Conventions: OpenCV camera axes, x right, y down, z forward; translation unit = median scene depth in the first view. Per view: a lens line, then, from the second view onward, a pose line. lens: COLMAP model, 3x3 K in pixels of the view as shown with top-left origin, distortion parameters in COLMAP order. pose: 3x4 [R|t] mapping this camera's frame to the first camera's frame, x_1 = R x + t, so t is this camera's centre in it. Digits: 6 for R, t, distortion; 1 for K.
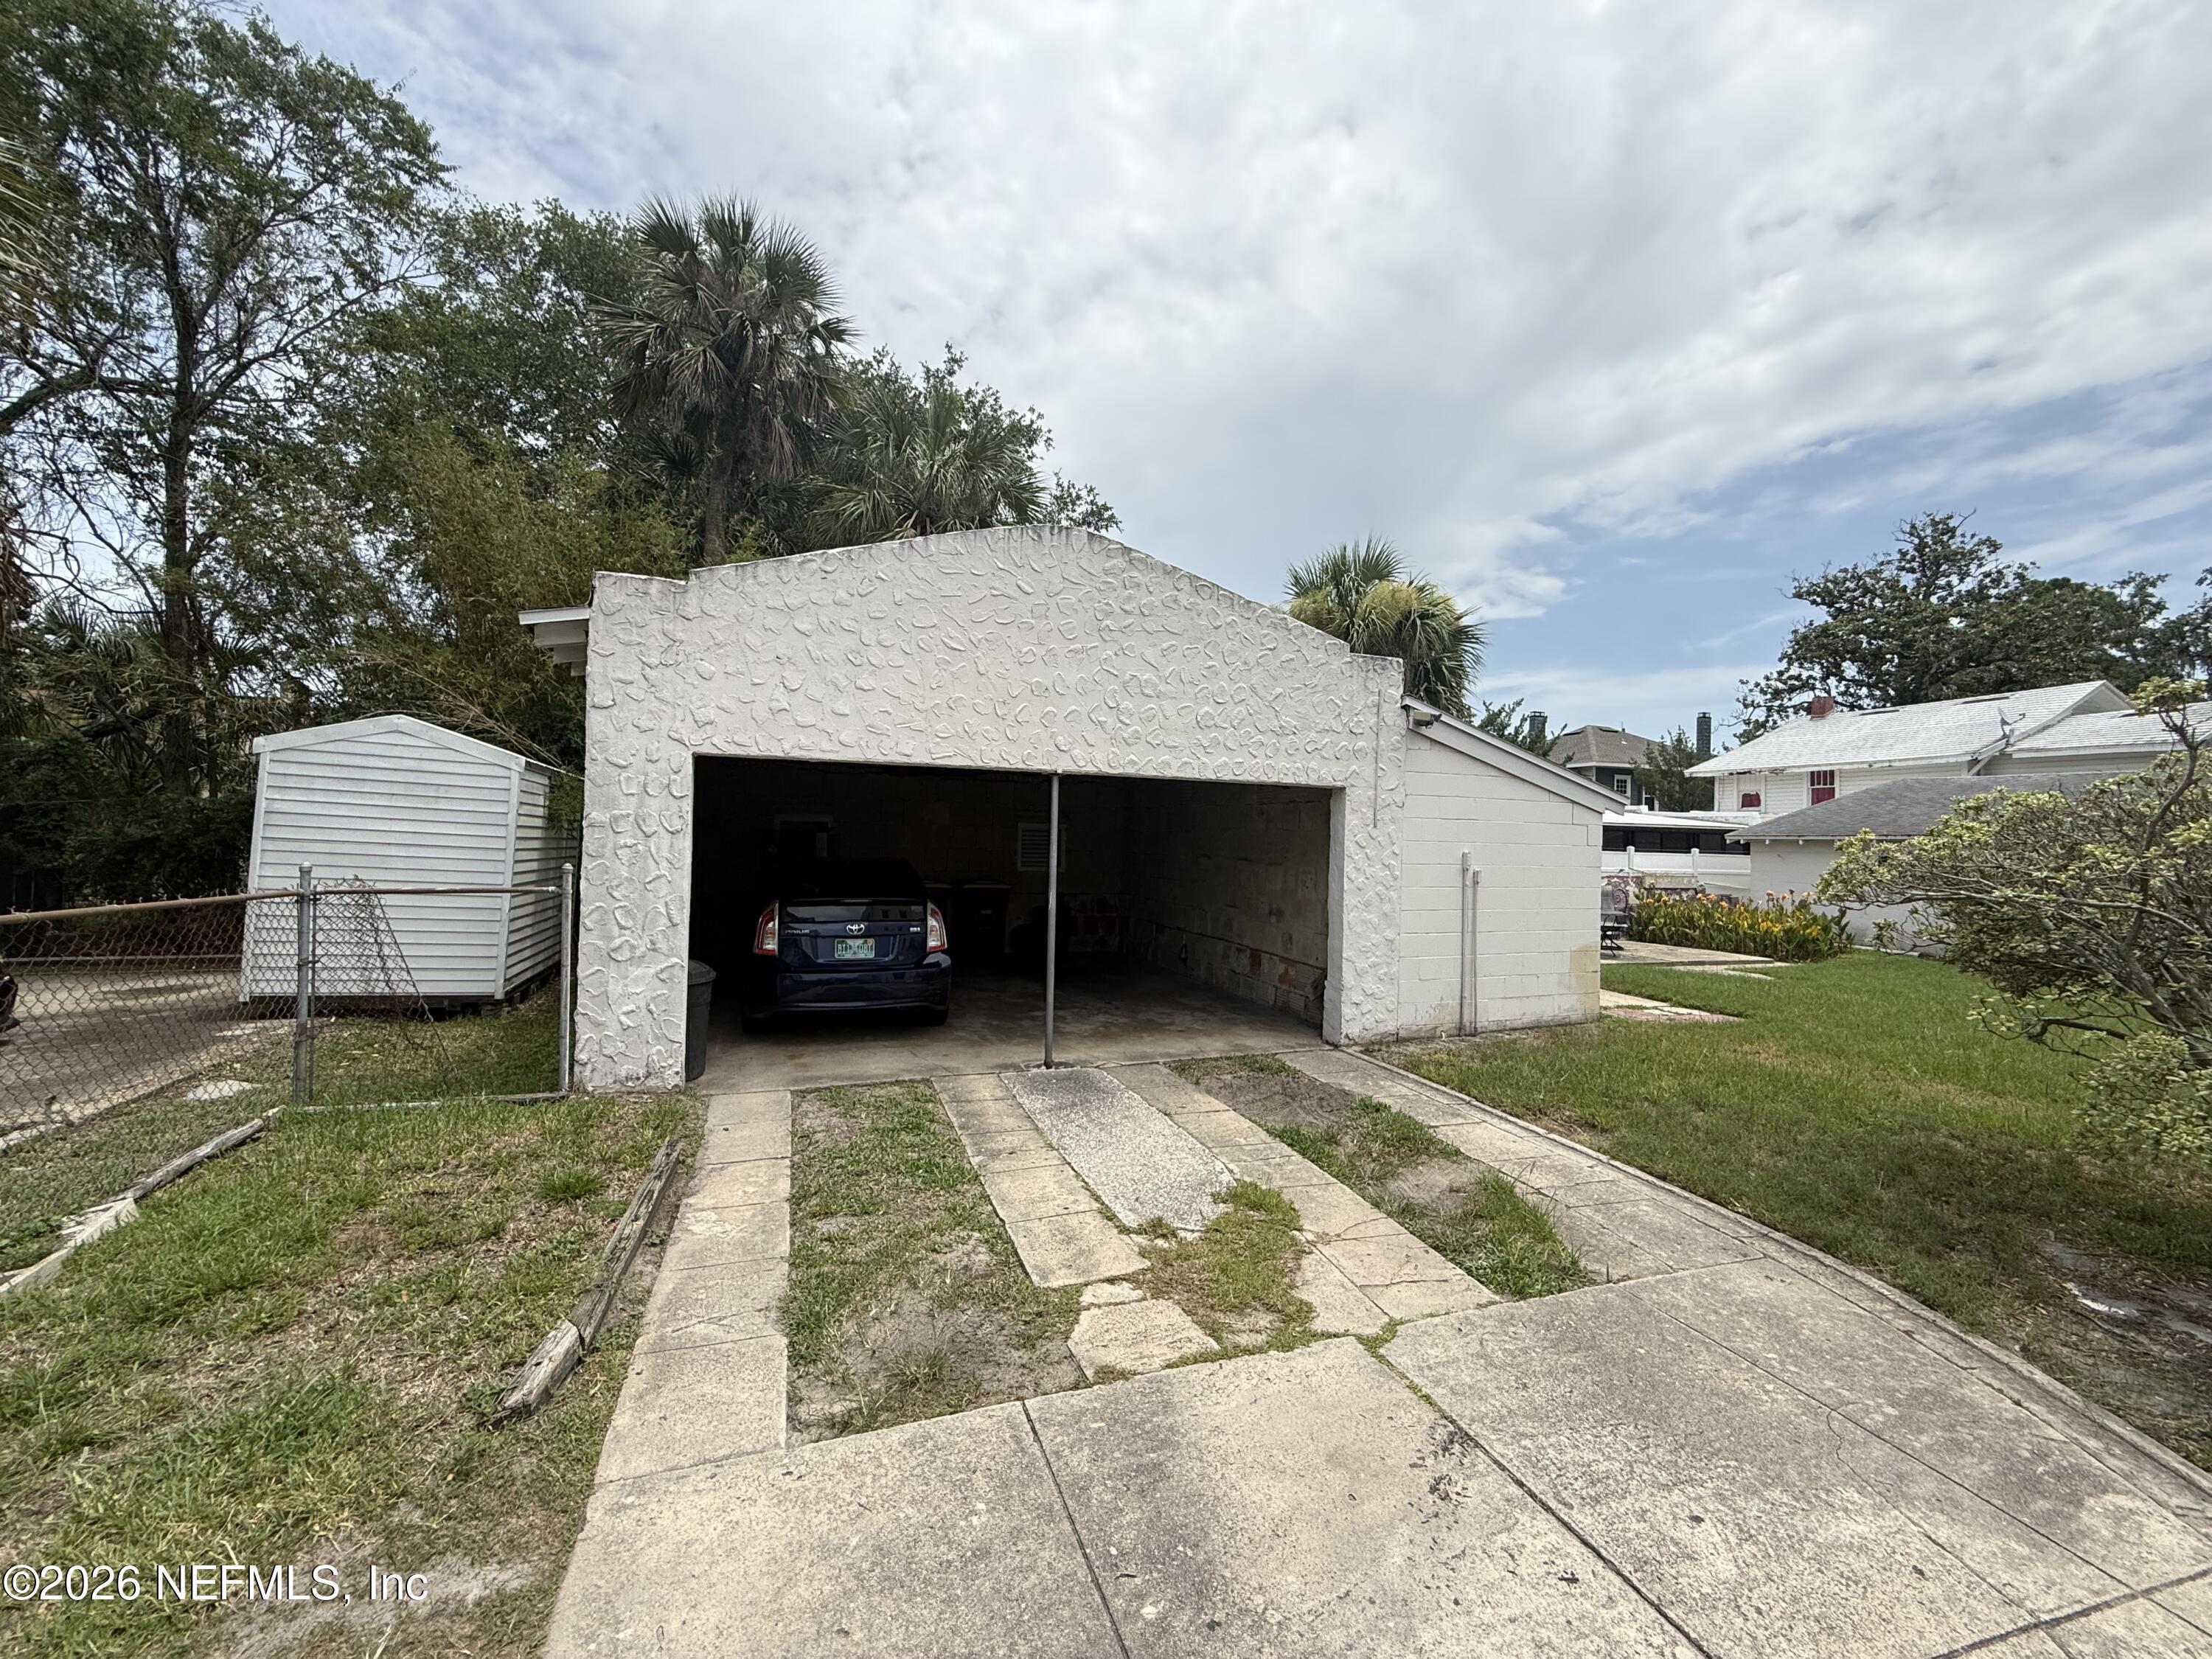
lens RADIAL K [[883.0, 0, 1106.0], [0, 883.0, 829.5], [0, 0, 1]] dist [-0.001328, 0.000025]
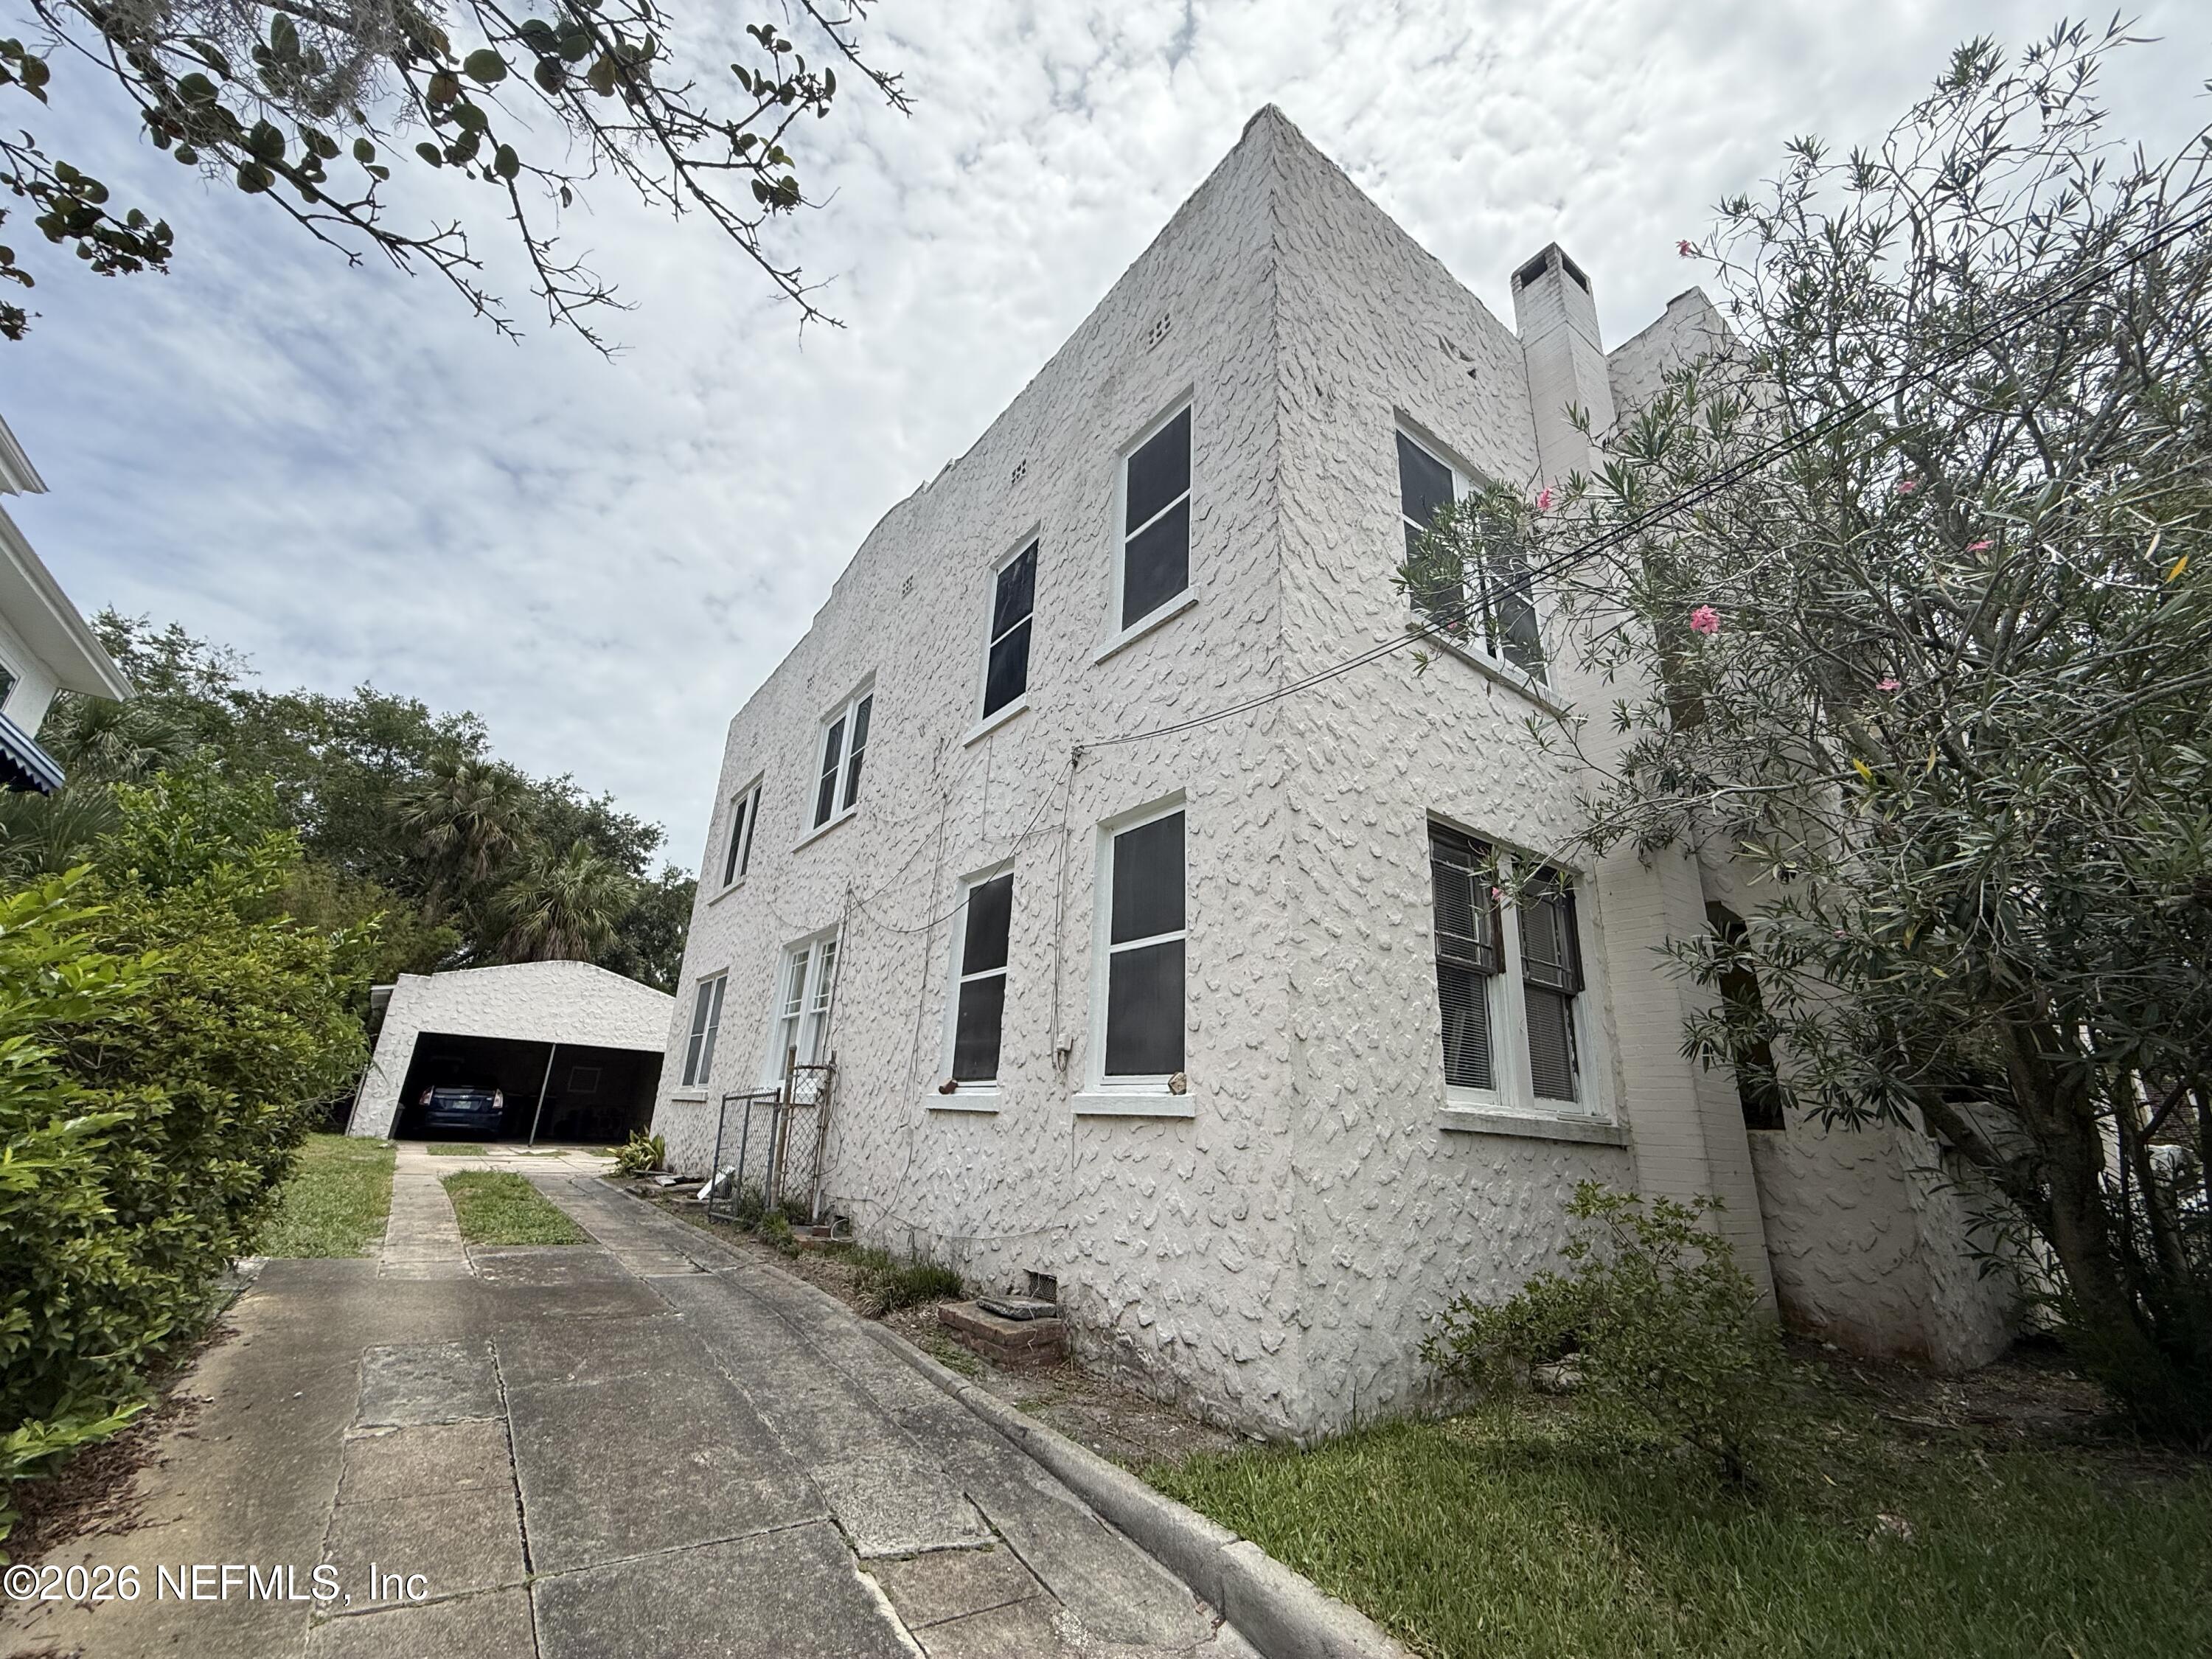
lens RADIAL K [[894.1, 0, 1106.0], [0, 894.1, 829.5], [0, 0, 1]] dist [0.016342, 0.000056]
pose [[0.953388, 0.122440, 0.275788, 0.290026], [-0.036361, 0.953932, -0.297813, 0.031826], [-0.299547, 0.273903, 0.913919, -0.934908]]
